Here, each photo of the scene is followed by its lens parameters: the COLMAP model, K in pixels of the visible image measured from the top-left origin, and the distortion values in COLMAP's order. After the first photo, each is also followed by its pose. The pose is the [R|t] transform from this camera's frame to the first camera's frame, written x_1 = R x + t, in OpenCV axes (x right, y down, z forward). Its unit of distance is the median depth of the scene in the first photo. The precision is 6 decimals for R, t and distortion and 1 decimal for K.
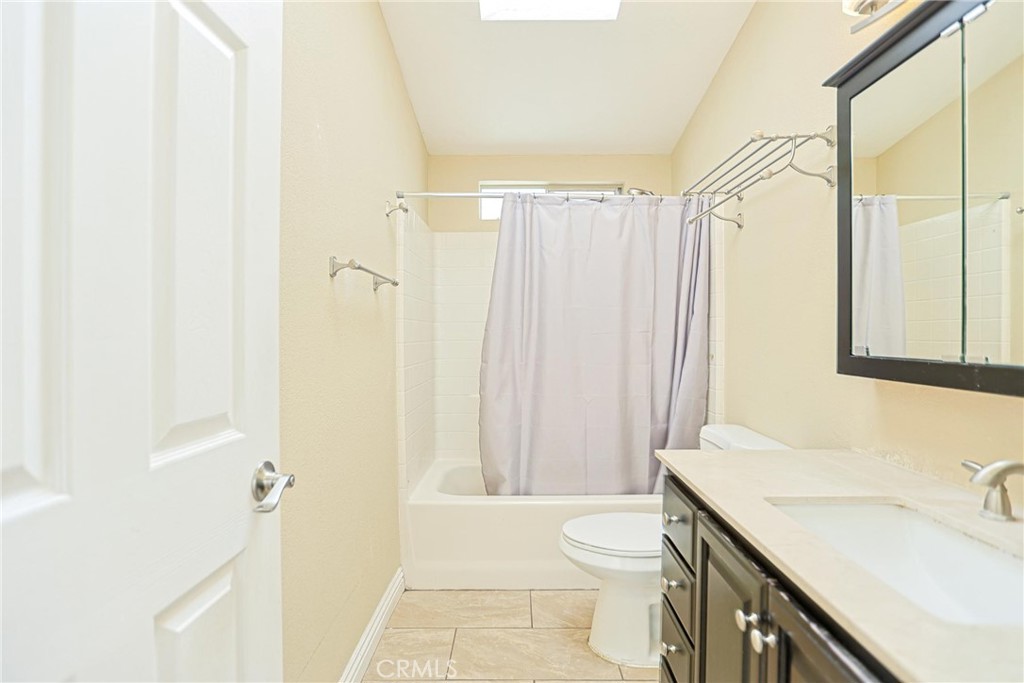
lens RADIAL K [[513.4, 0, 523.9], [0, 513.4, 327.6], [0, 0, 1]] dist [-0.055800, 0.024843]
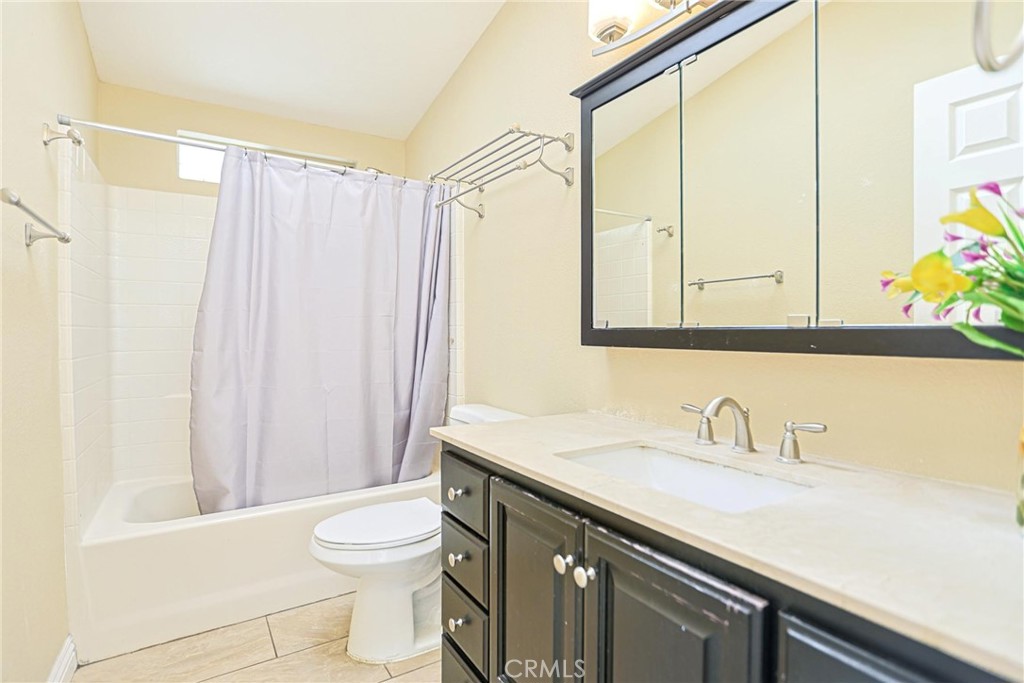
lens RADIAL K [[513.4, 0, 523.9], [0, 513.4, 327.6], [0, 0, 1]] dist [-0.055800, 0.024843]
pose [[0.837806, 0.000184, 0.545968, -0.087202], [-0.000496, 1.000000, 0.000425, 0.034177], [-0.545968, -0.000627, 0.837806, 0.059659]]
